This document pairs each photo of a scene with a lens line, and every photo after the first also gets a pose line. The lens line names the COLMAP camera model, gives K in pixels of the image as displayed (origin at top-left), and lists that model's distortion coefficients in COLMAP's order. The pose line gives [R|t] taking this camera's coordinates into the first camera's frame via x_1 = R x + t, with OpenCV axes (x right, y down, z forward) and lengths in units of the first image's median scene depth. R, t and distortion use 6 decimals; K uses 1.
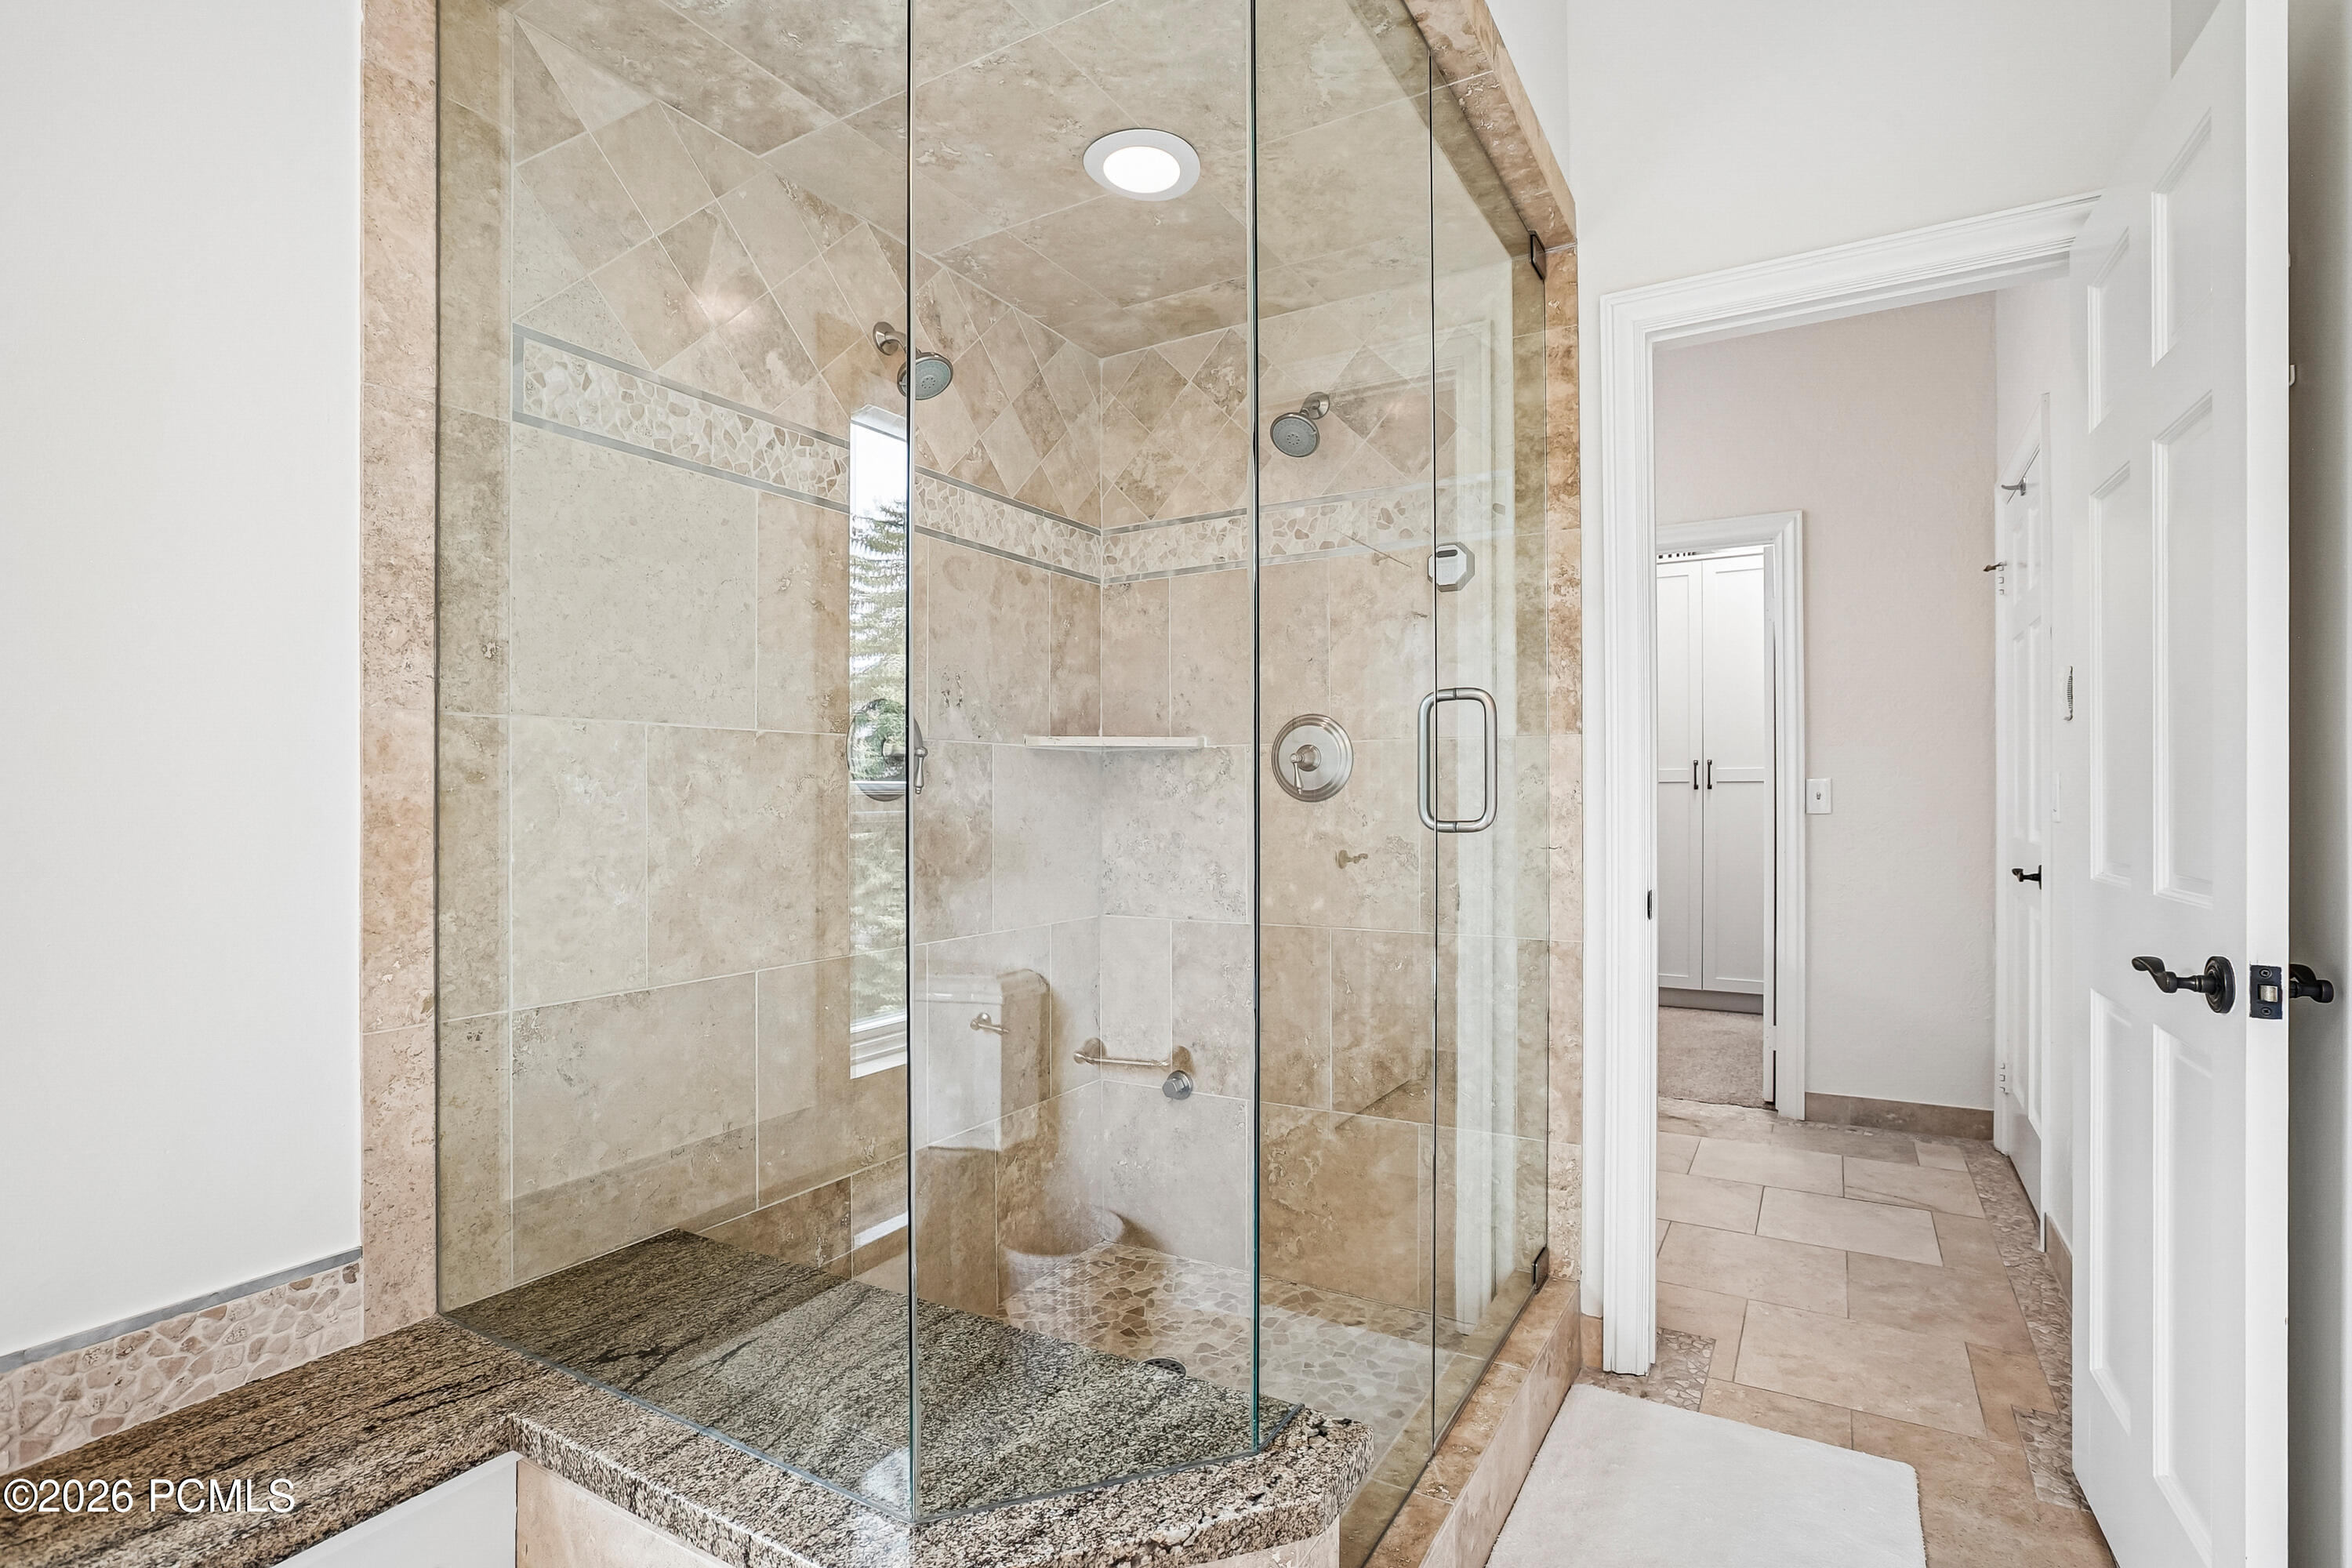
lens RADIAL K [[1144.4, 0, 1194.9], [0, 1144.4, 797.0], [0, 0, 1]] dist [-0.050187, 0.020441]
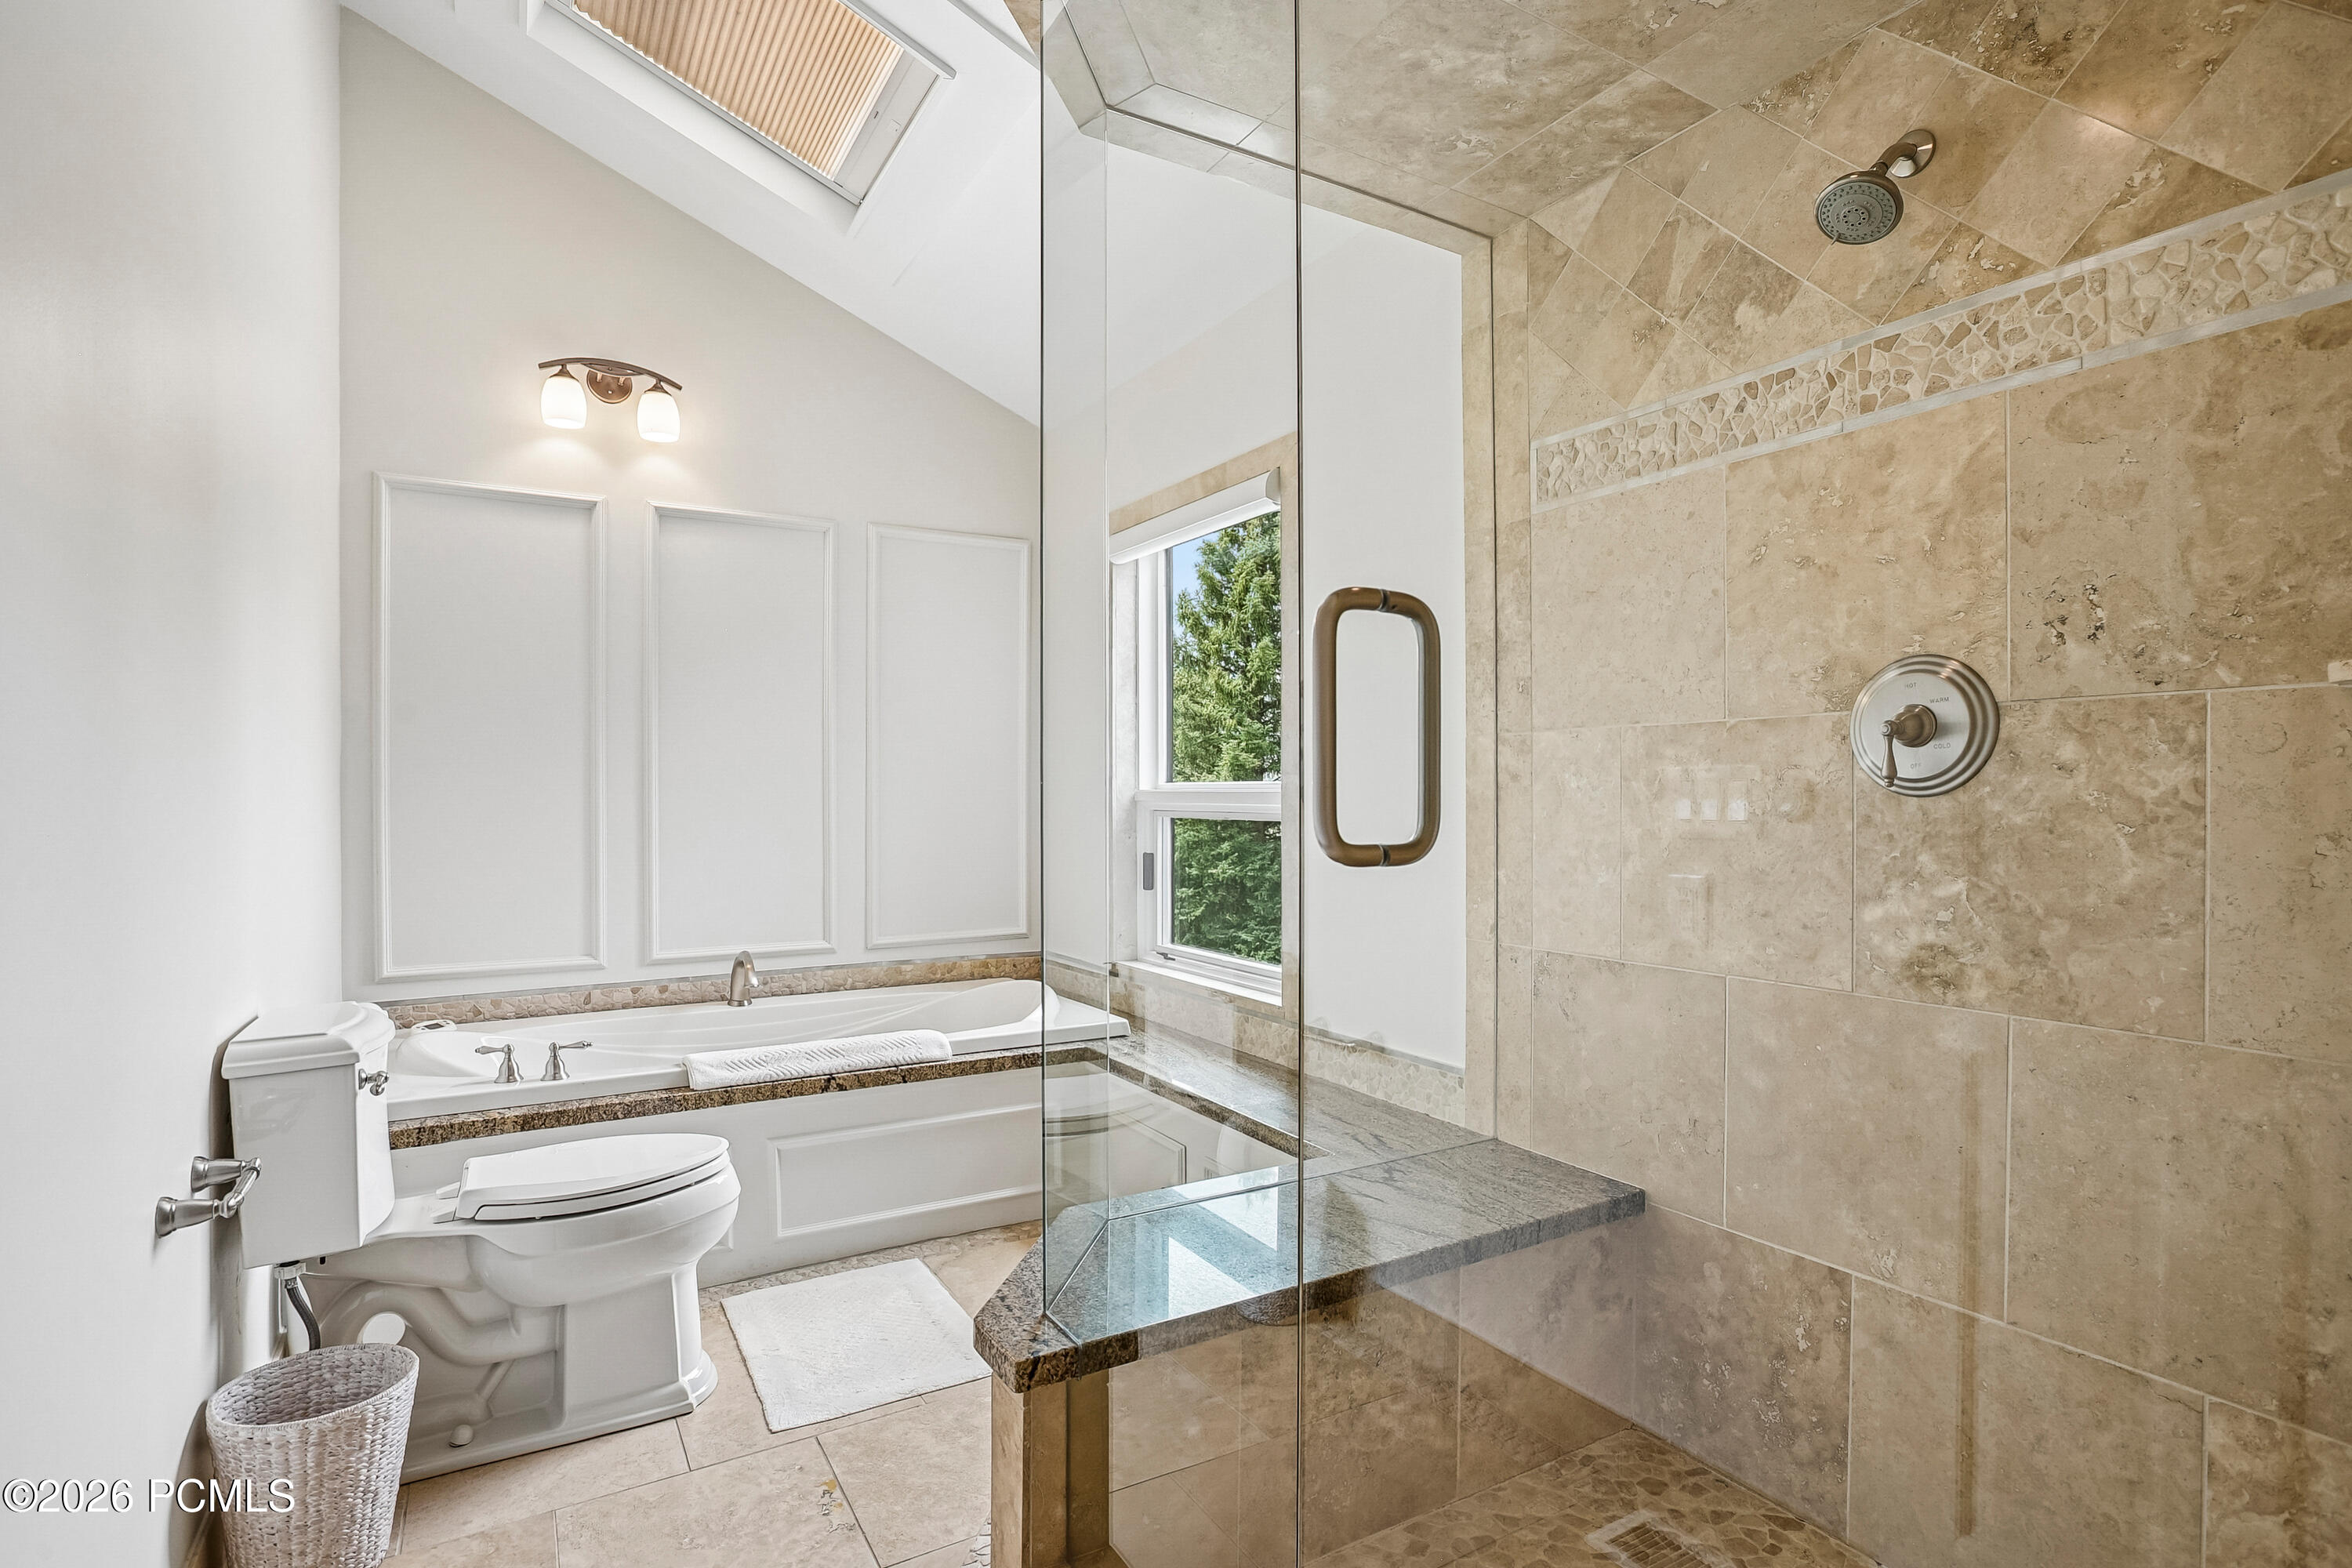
lens RADIAL K [[1144.4, 0, 1194.9], [0, 1144.4, 797.0], [0, 0, 1]] dist [-0.050187, 0.020441]
pose [[-0.489865, 0.008176, -0.871760, 0.707964], [0.004869, 0.999966, 0.006643, -0.004052], [0.871785, -0.000990, -0.489888, 1.175164]]
